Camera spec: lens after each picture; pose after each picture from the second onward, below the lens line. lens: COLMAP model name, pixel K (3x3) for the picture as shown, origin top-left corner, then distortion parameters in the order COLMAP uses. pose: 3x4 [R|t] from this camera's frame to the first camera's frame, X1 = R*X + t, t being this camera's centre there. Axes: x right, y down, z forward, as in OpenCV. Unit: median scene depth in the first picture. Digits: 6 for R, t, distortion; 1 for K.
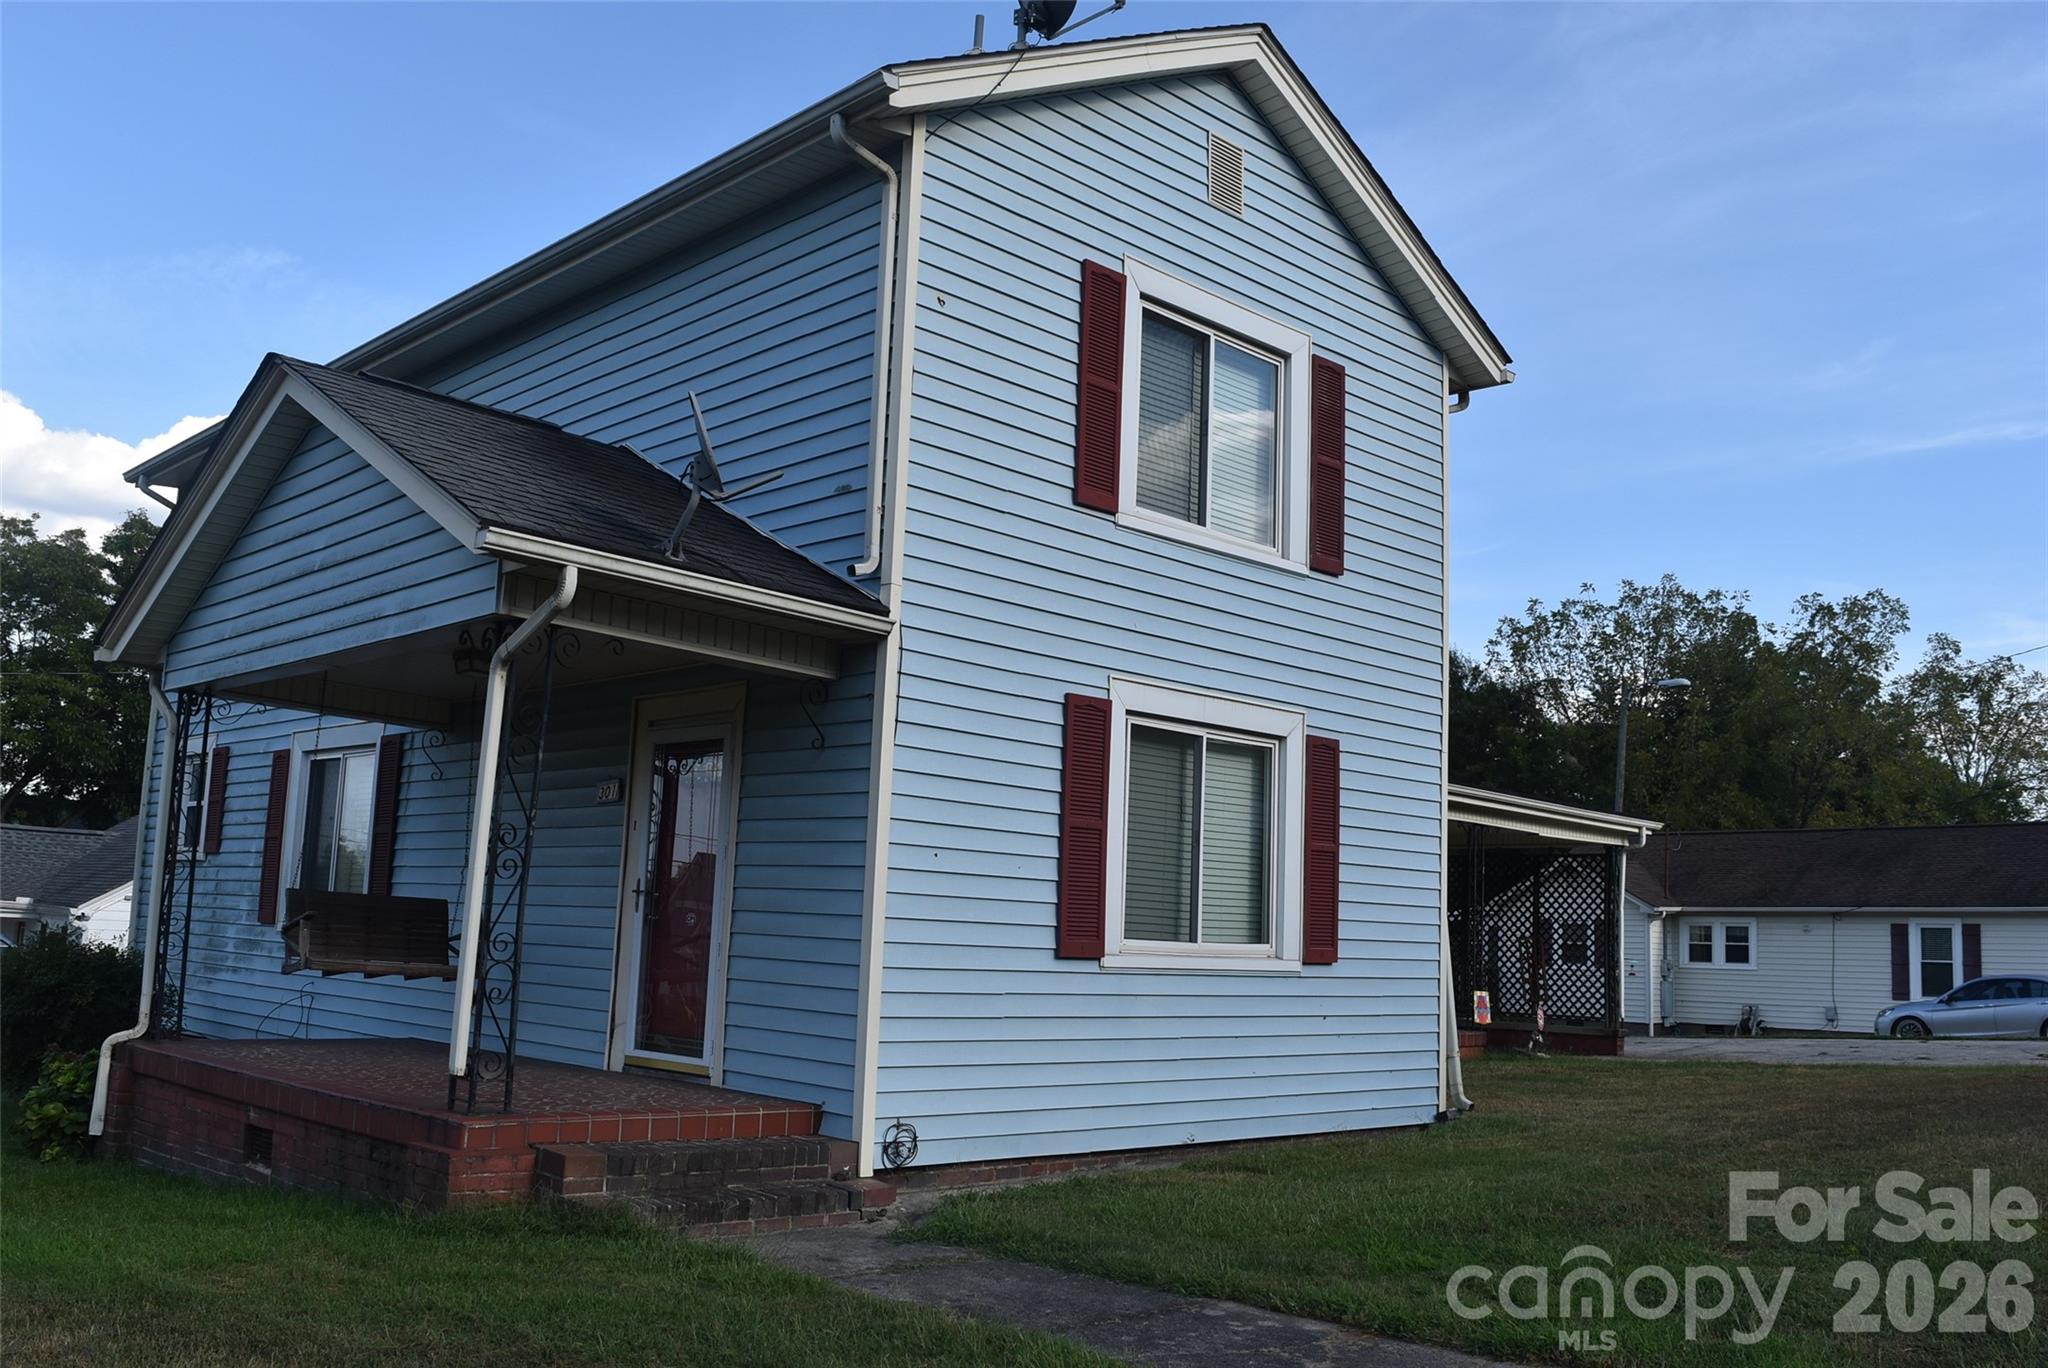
lens RADIAL K [[1732.5, 0, 1025.3], [0, 1732.5, 689.3], [0, 0, 1]] dist [-0.037735, -0.004683]
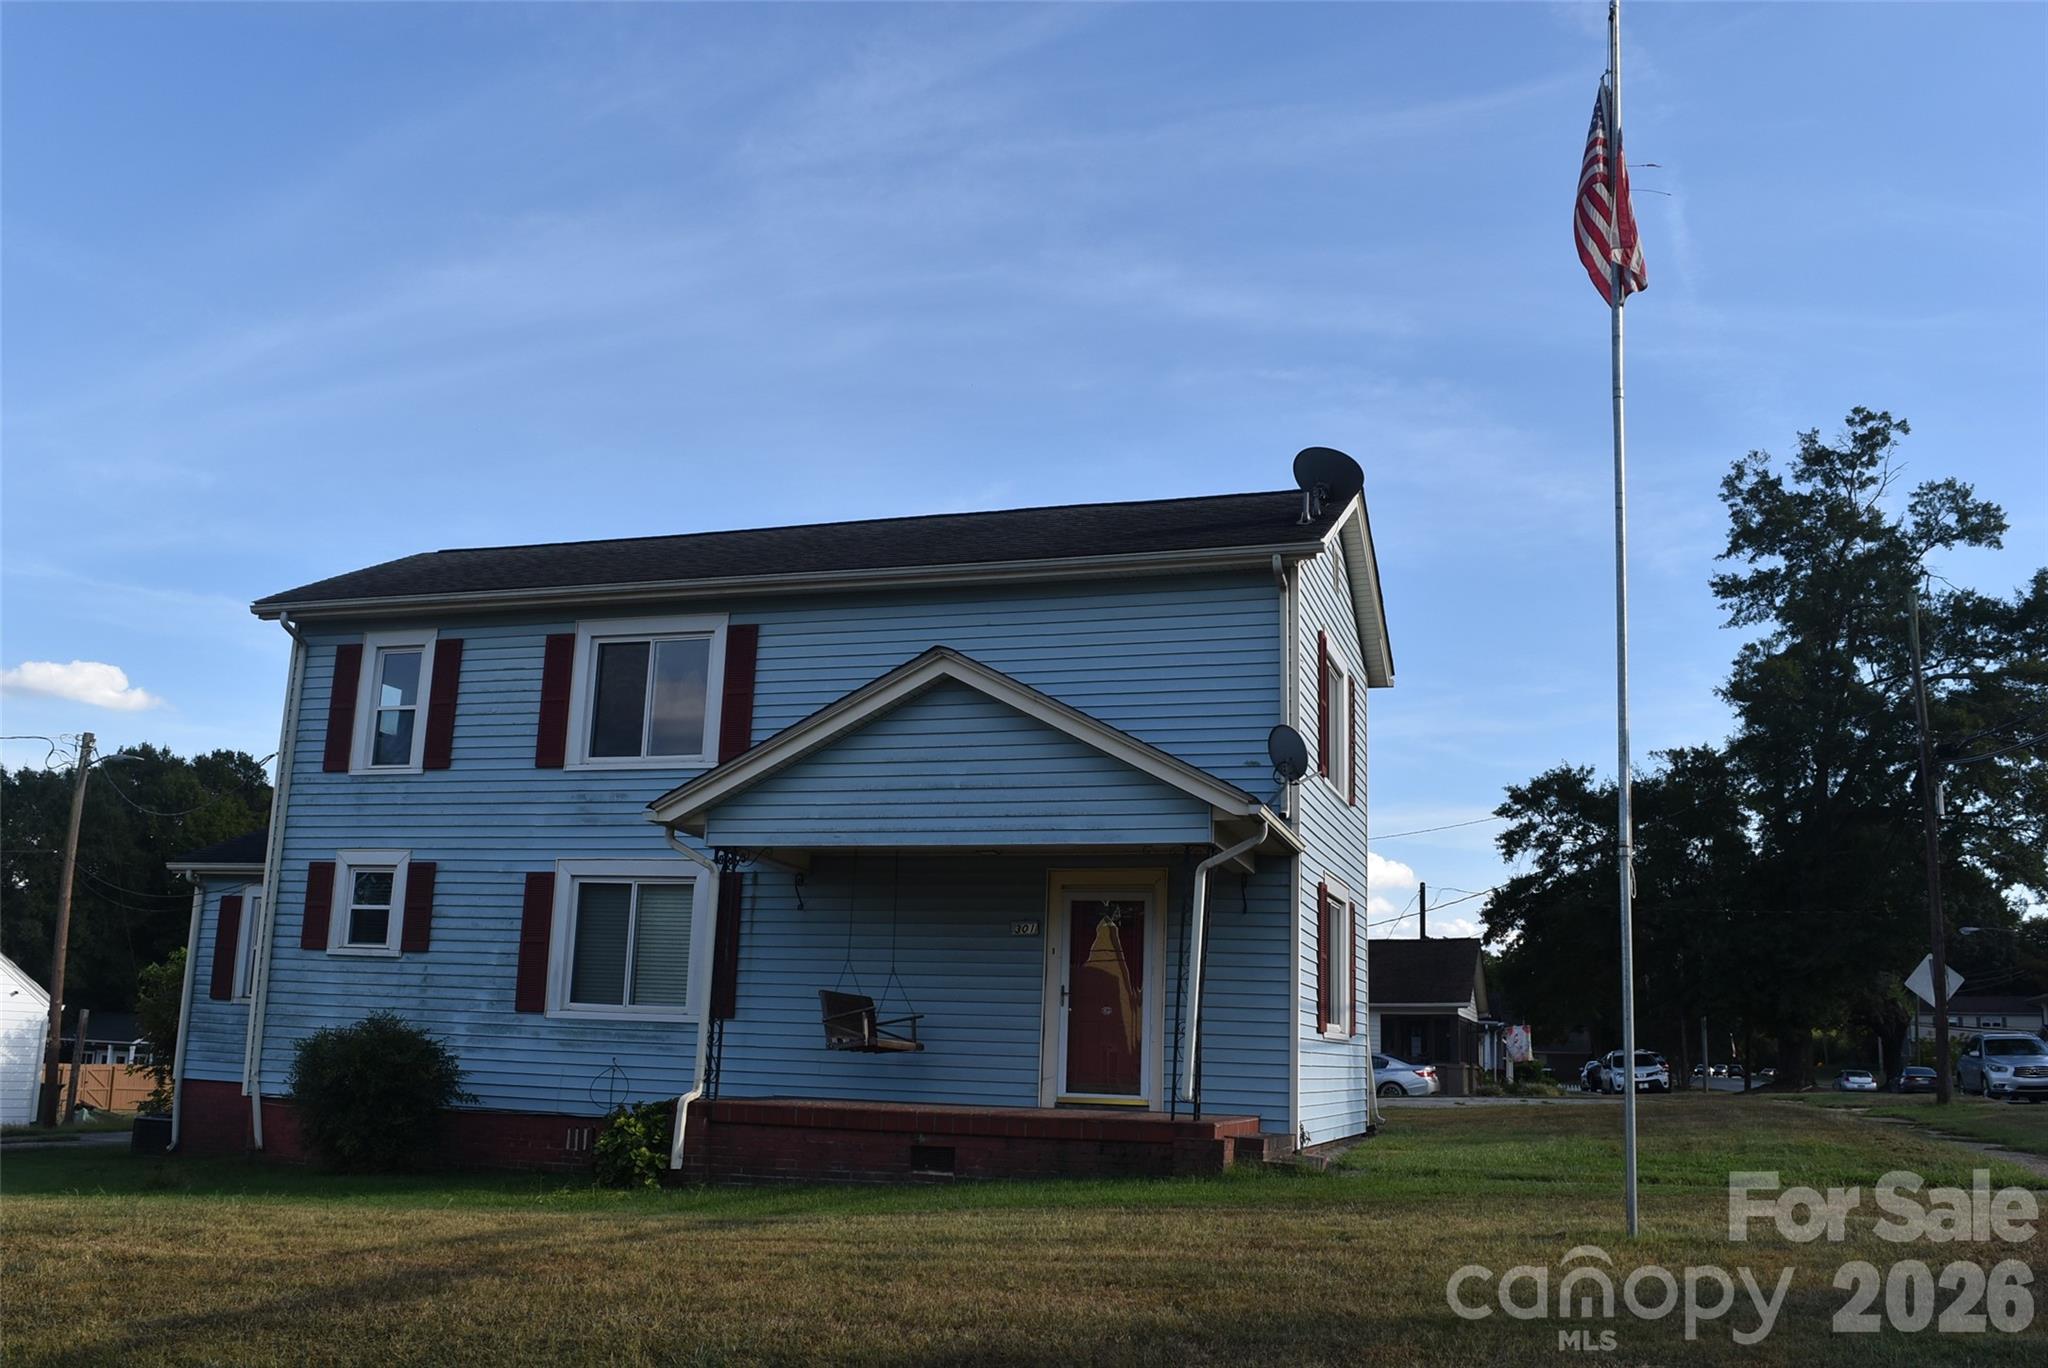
lens RADIAL K [[1732.5, 0, 1021.6], [0, 1732.5, 685.5], [0, 0, 1]] dist [-0.037735, -0.004683]
pose [[0.881755, 0.086698, 0.463672, -1.016155], [-0.063454, 0.995831, -0.065534, -0.058184], [-0.467421, 0.028363, 0.883580, -0.395099]]
